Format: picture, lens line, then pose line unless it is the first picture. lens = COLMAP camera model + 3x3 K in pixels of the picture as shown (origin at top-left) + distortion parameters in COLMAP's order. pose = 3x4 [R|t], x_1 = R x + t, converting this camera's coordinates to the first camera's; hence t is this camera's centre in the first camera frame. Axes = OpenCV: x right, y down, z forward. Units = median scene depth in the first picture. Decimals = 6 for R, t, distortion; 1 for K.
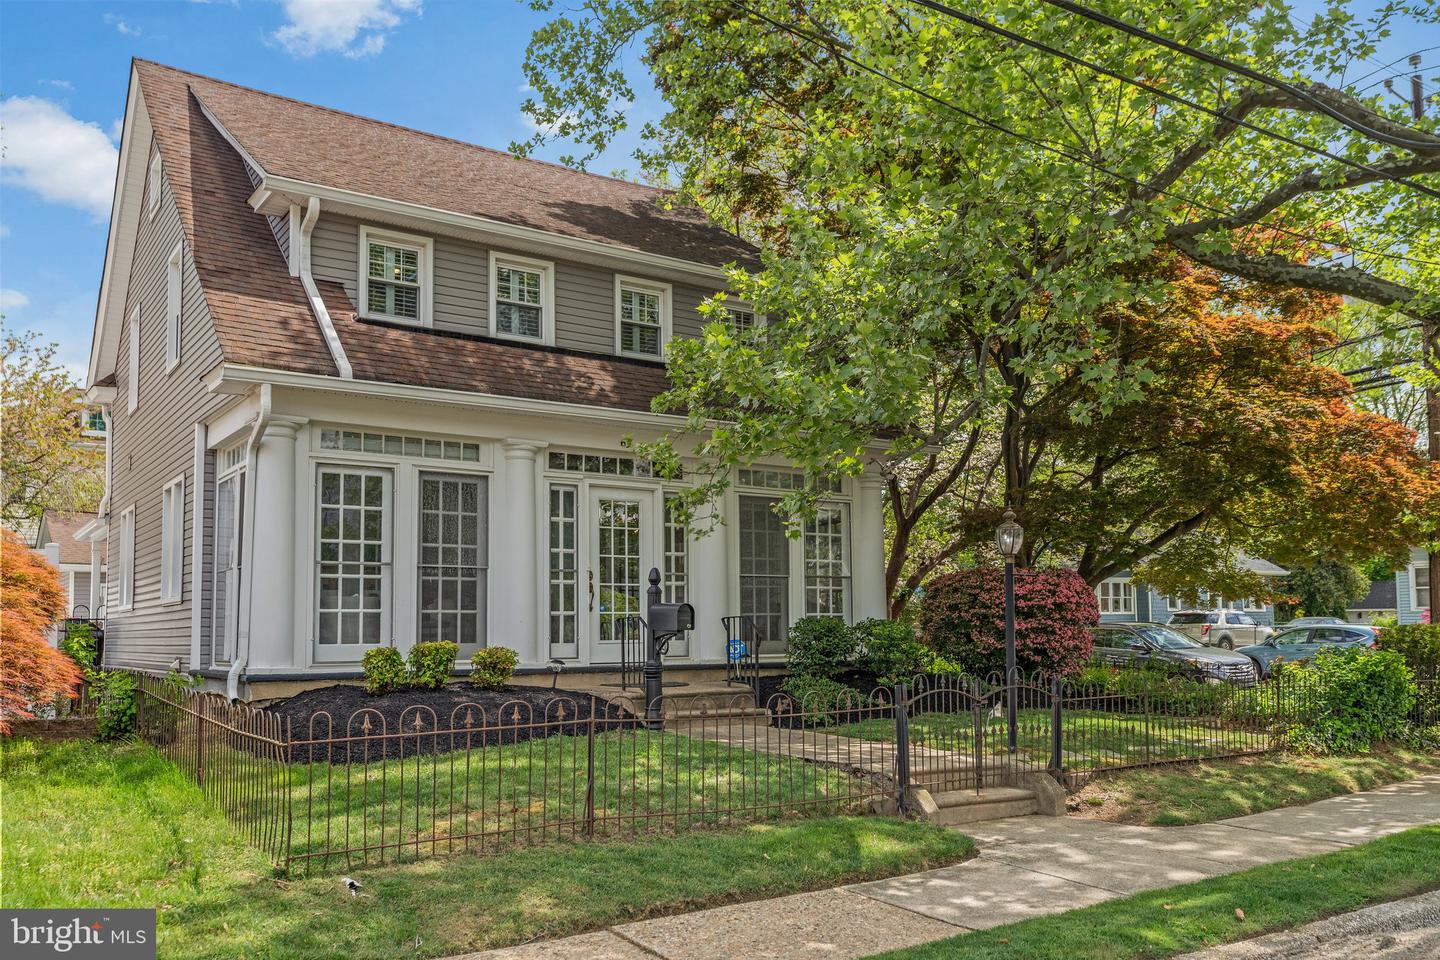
lens RADIAL K [[1159.9, 0, 720.0], [0, 1159.9, 481.8], [0, 0, 1]] dist [-0.015881, -0.001298]
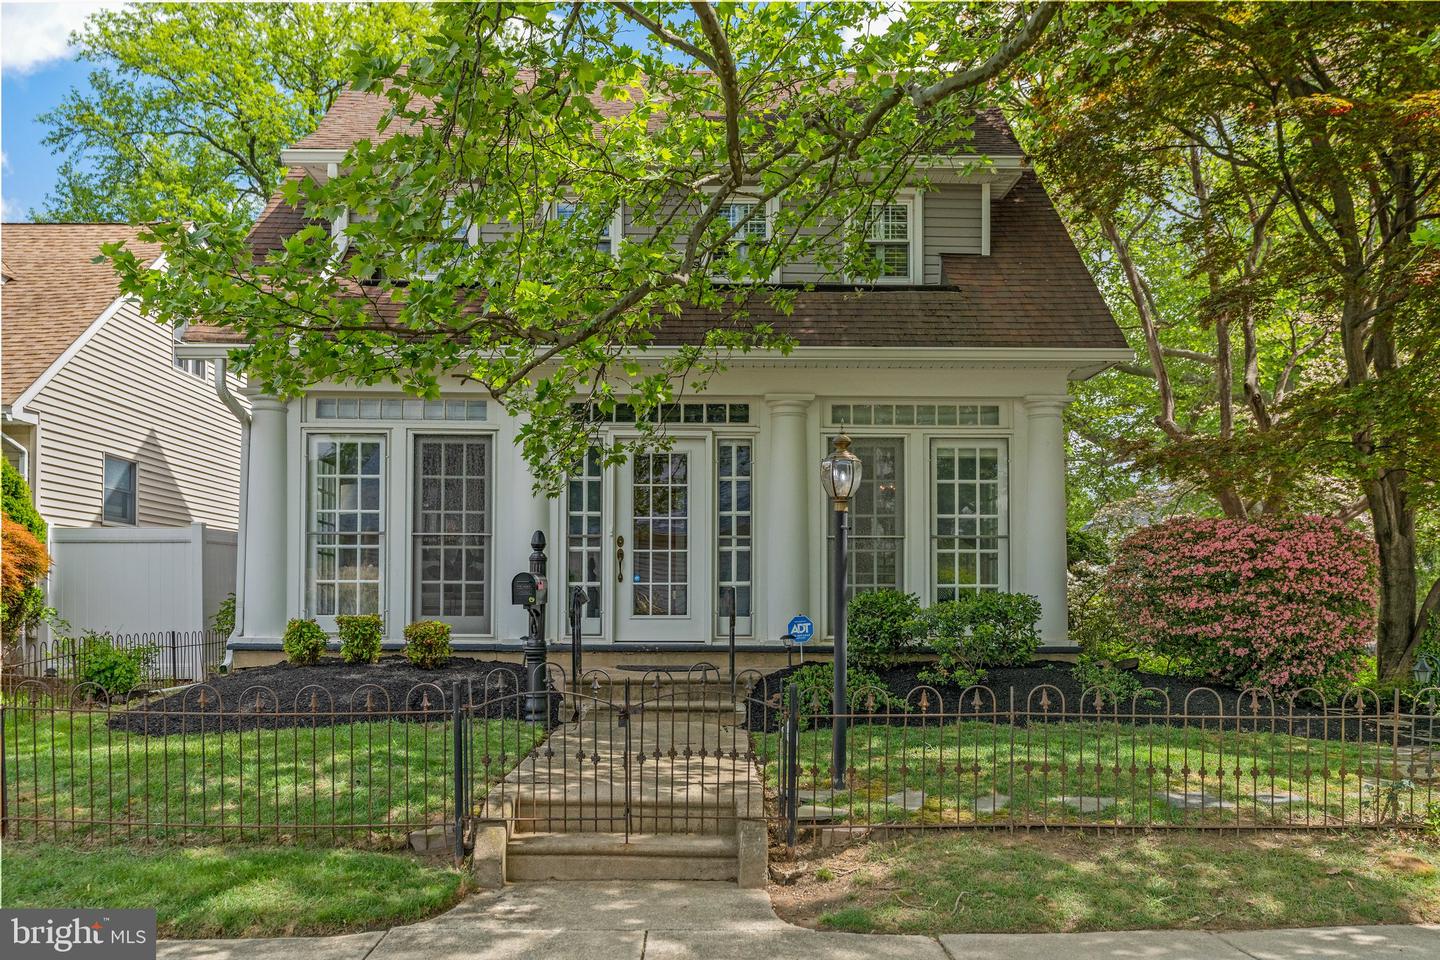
lens RADIAL K [[1187.2, 0, 696.9], [0, 1187.2, 534.0], [0, 0, 1]] dist [-0.019523, -0.003773]
pose [[0.829446, -0.023987, -0.558072, 0.431280], [0.061573, 0.996916, 0.048664, 0.035679], [0.555183, -0.074727, 0.828365, 0.294093]]
